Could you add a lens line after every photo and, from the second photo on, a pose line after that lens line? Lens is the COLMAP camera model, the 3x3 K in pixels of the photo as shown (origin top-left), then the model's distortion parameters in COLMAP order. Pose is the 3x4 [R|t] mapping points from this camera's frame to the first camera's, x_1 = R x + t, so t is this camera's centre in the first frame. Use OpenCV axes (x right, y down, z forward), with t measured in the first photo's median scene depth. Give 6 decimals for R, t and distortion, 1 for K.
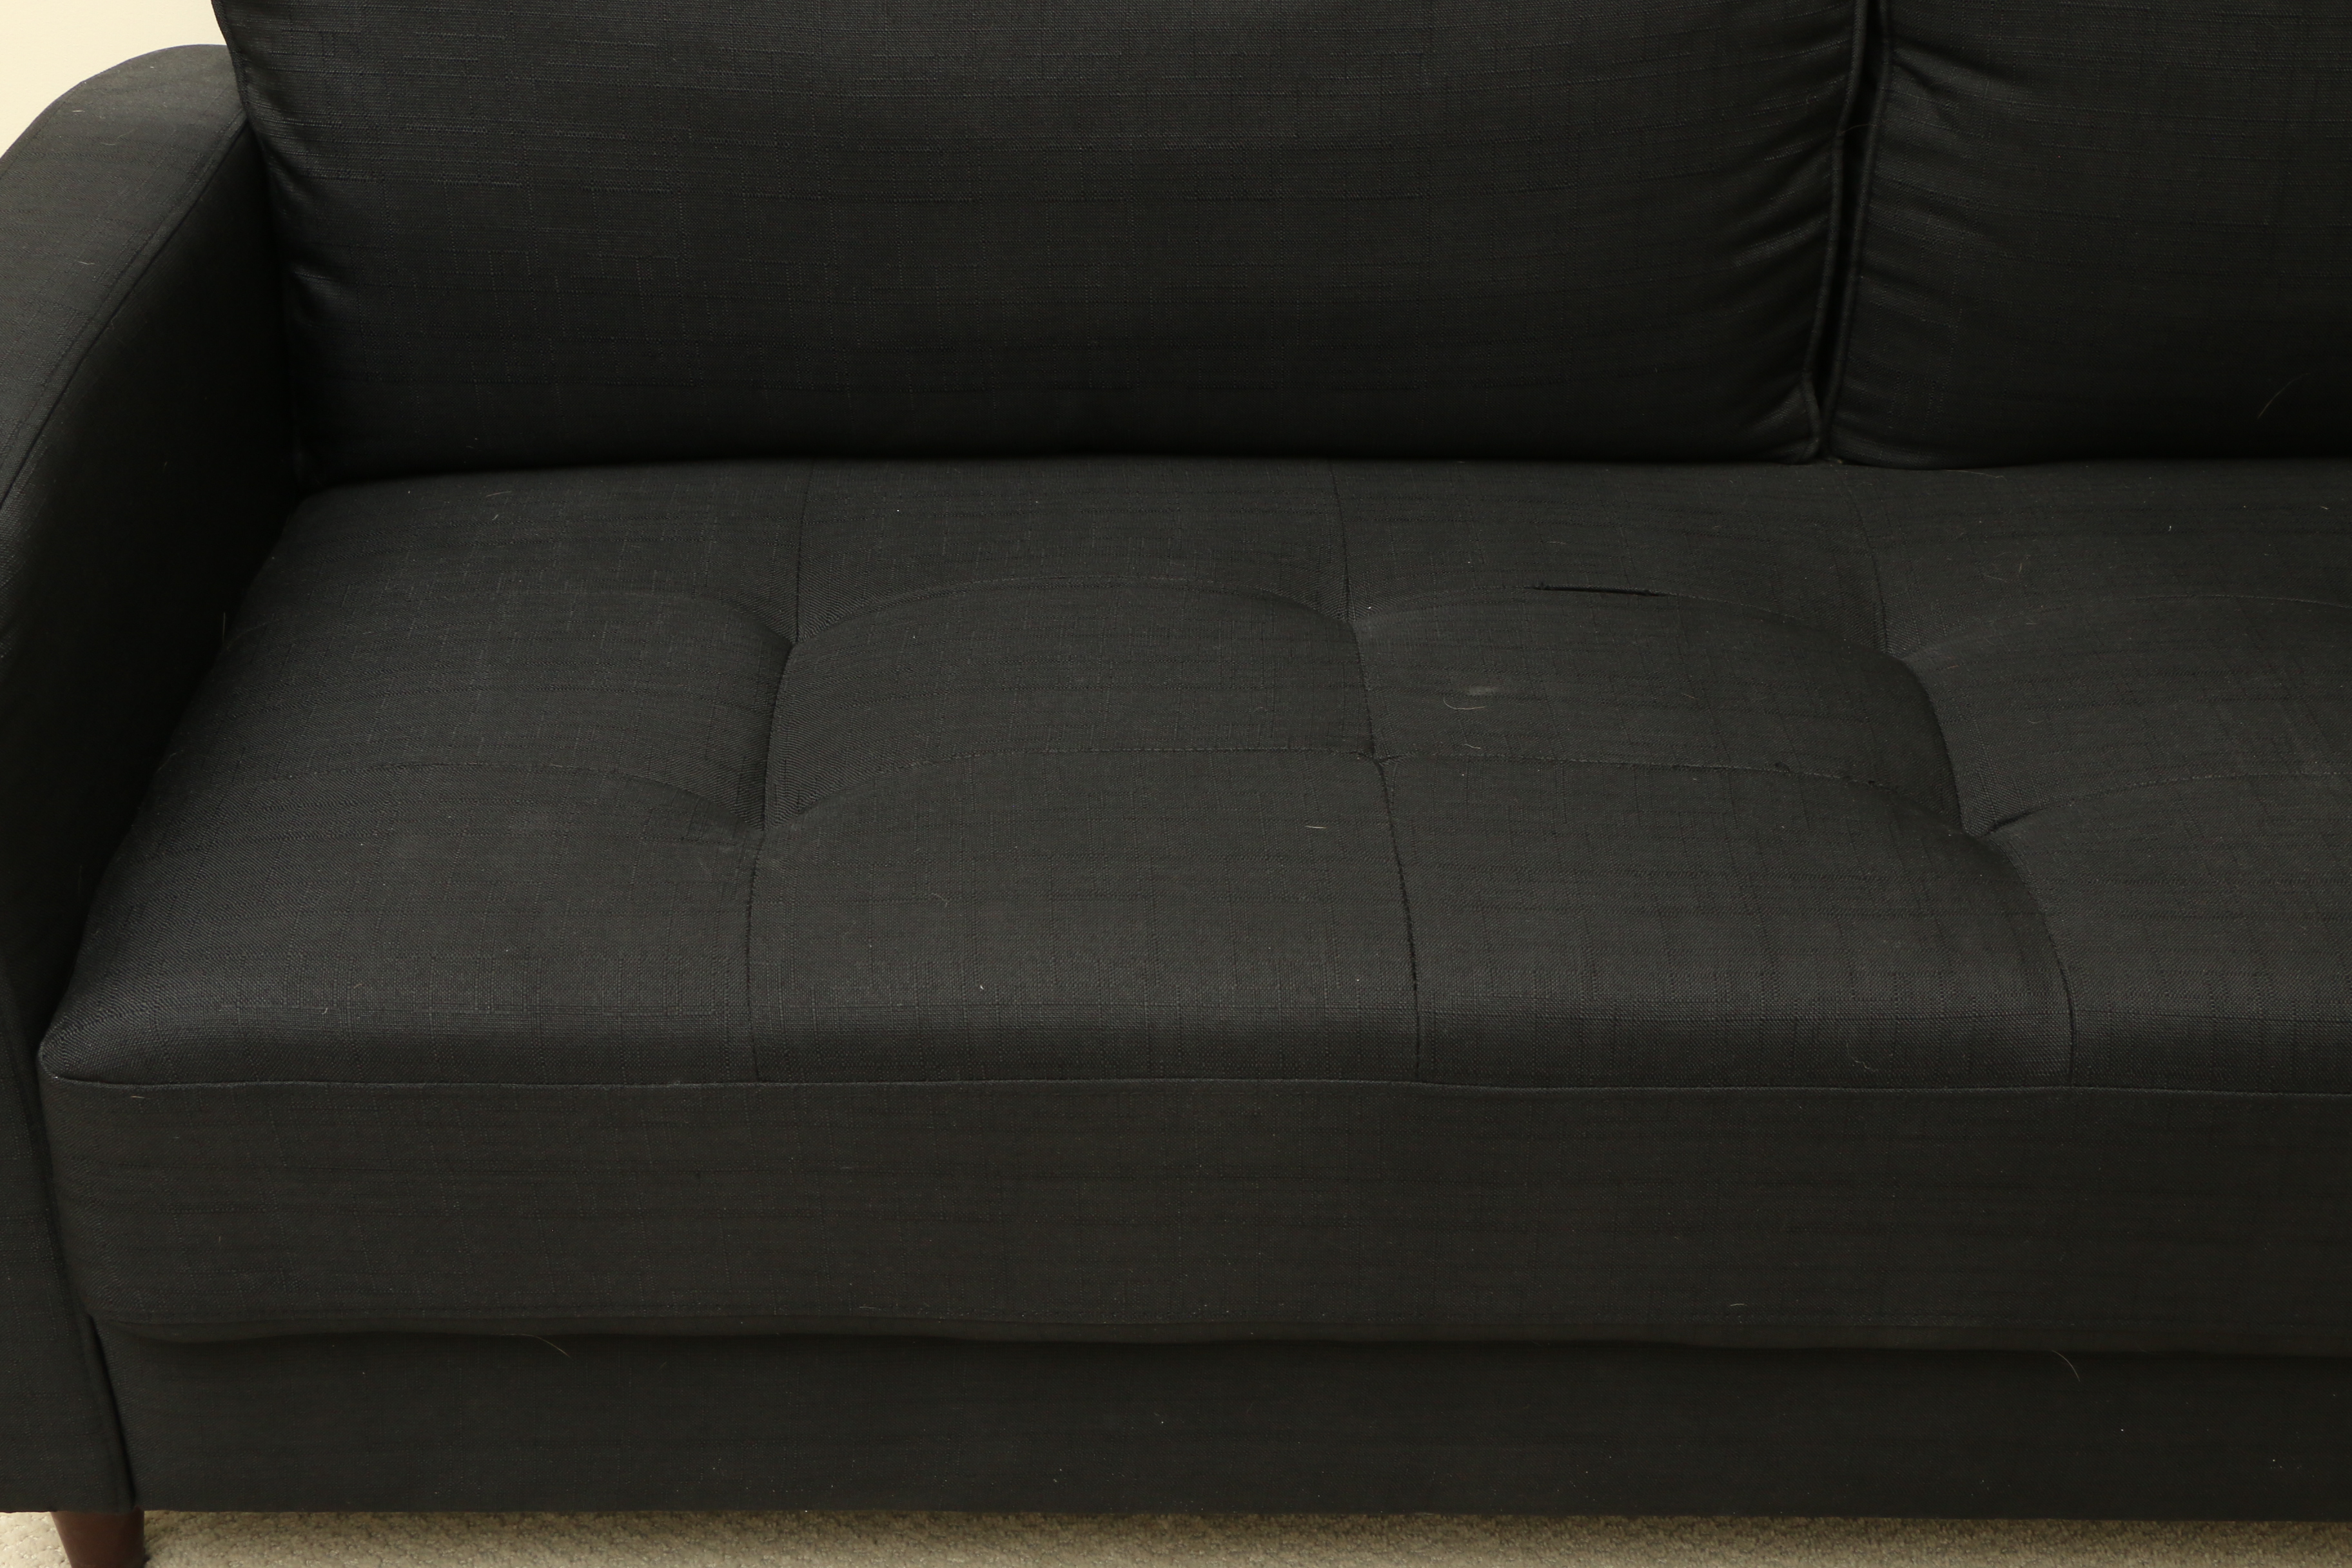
lens RADIAL K [[3843.1, 0, 1168.6], [0, 3843.1, 784.9], [0, 0, 1]] dist [0.011570, 1.041608]
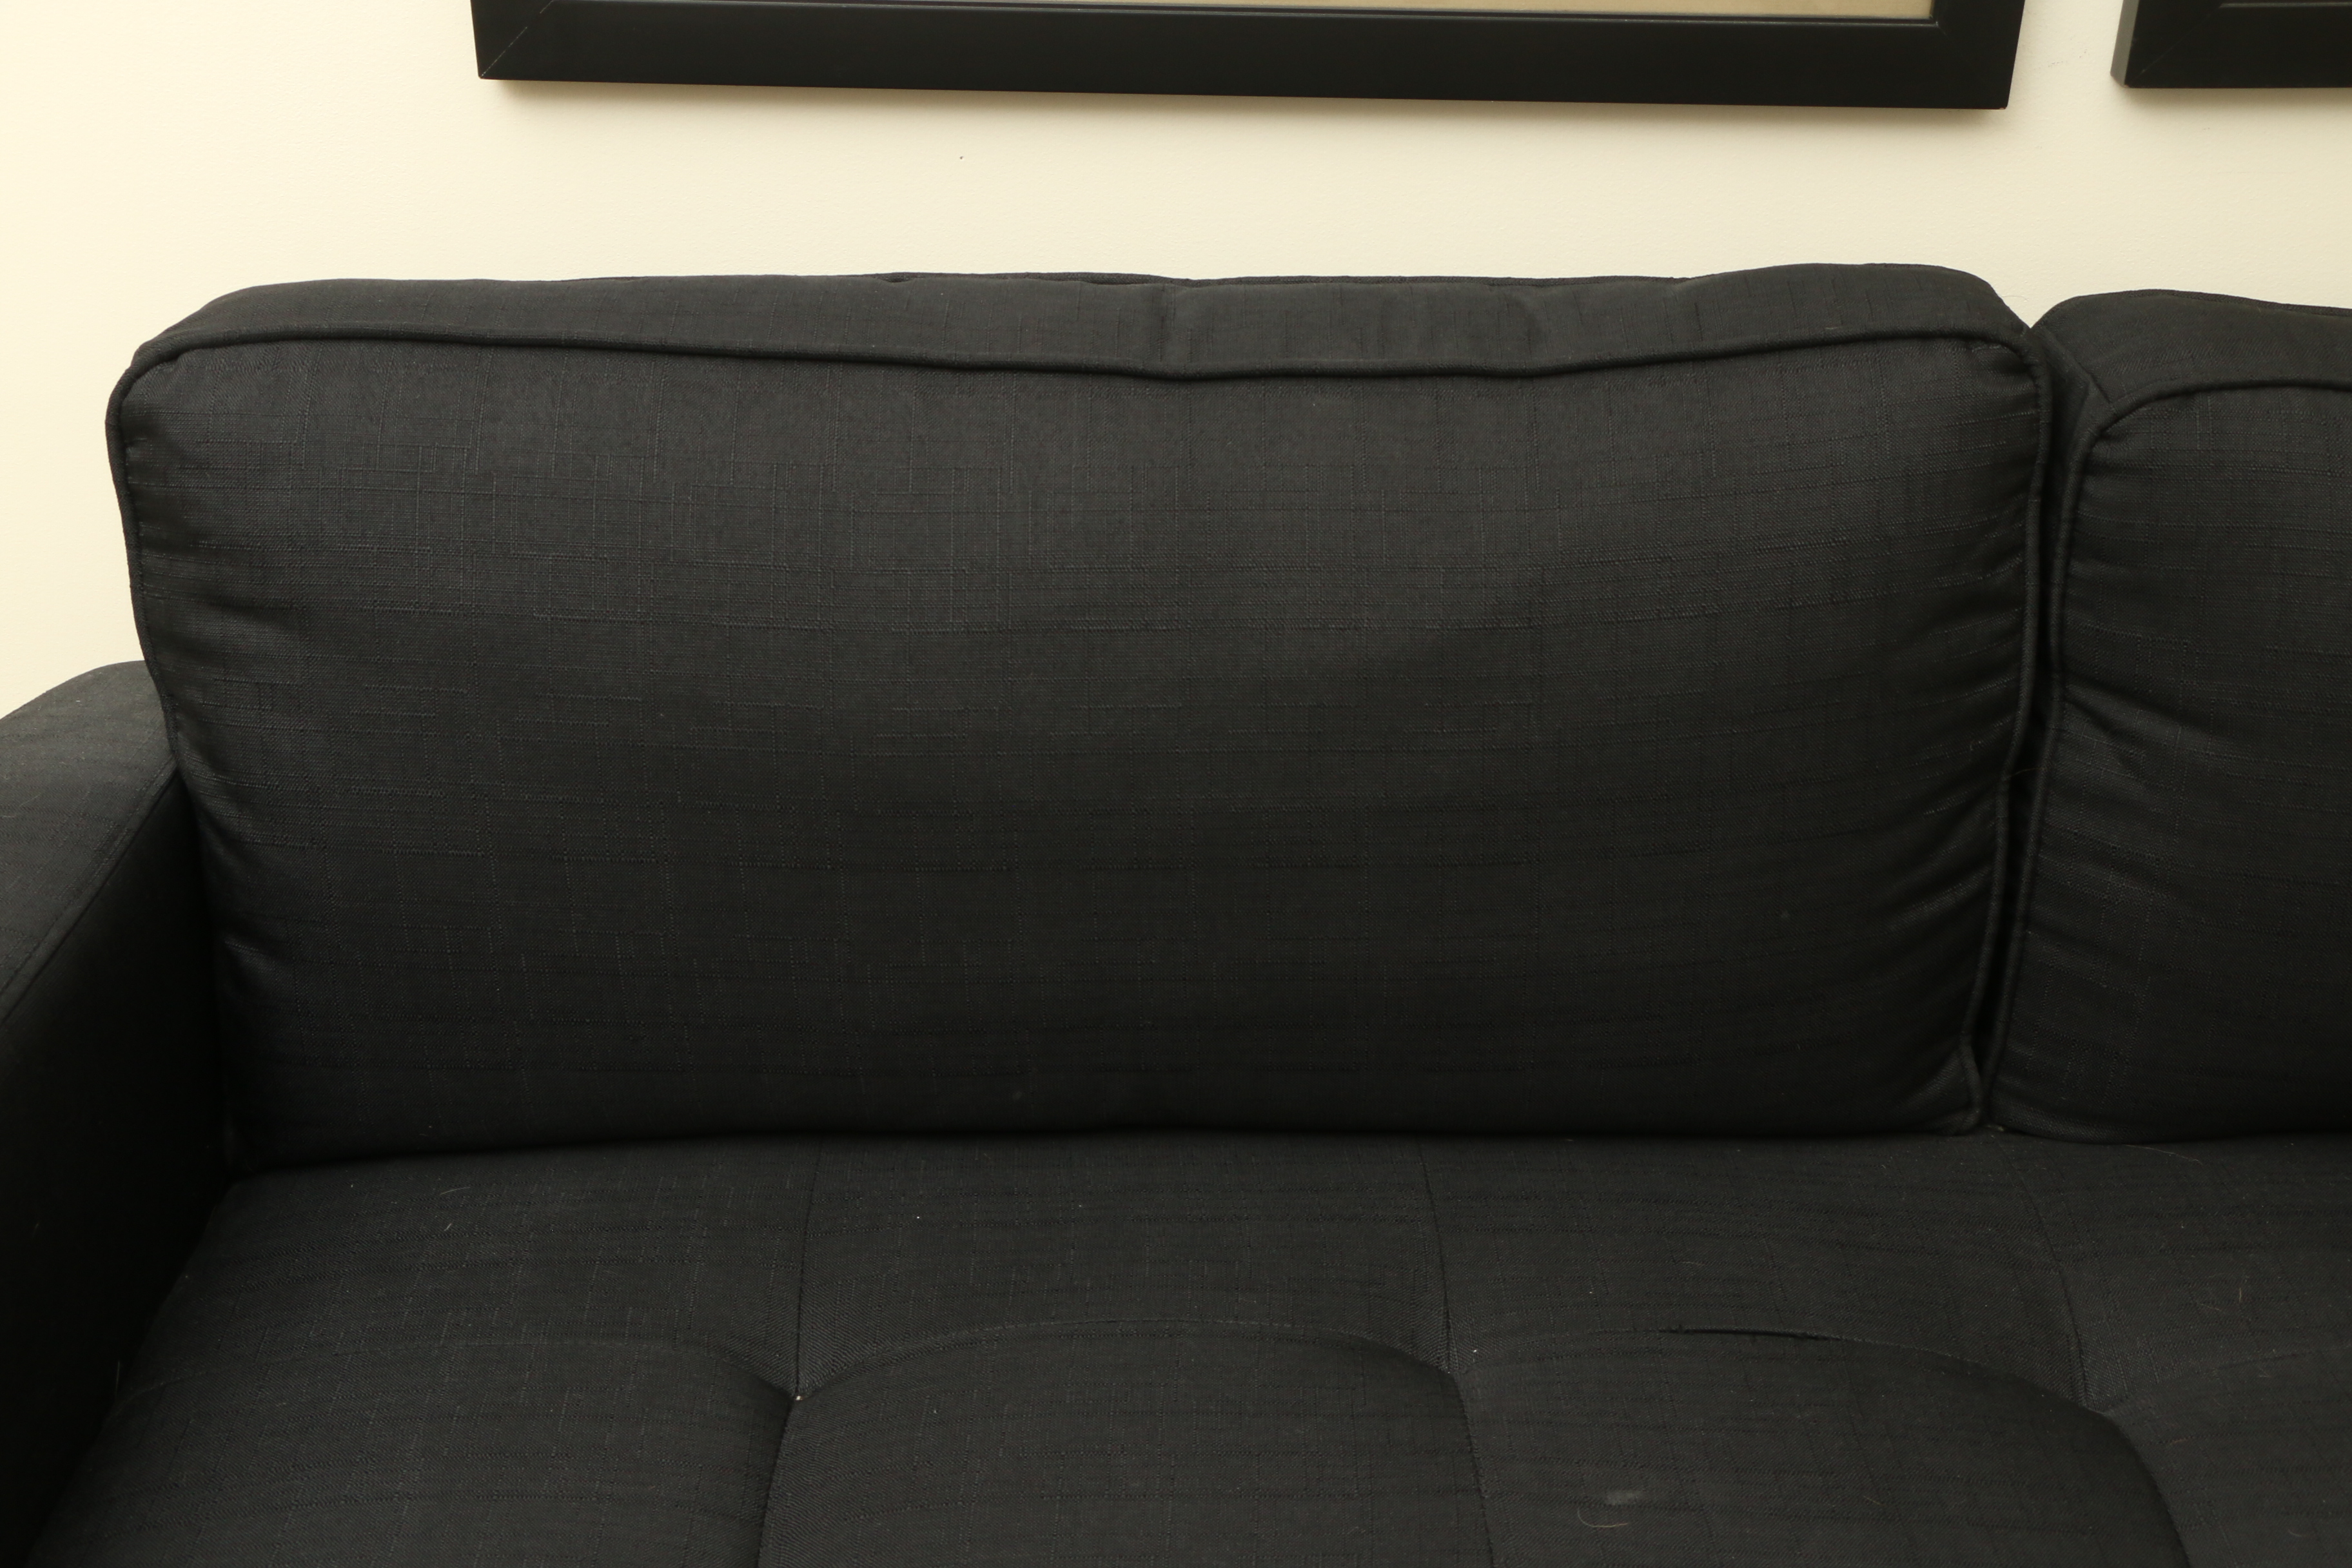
lens RADIAL K [[3756.3, 0, 1176.0], [0, 3756.3, 784.0], [0, 0, 1]] dist [-0.037182, 1.023113]
pose [[0.999993, -0.000823, -0.003725, -0.009803], [0.000449, 0.995057, -0.099309, -0.084482], [0.003788, 0.099307, 0.995050, 0.159036]]
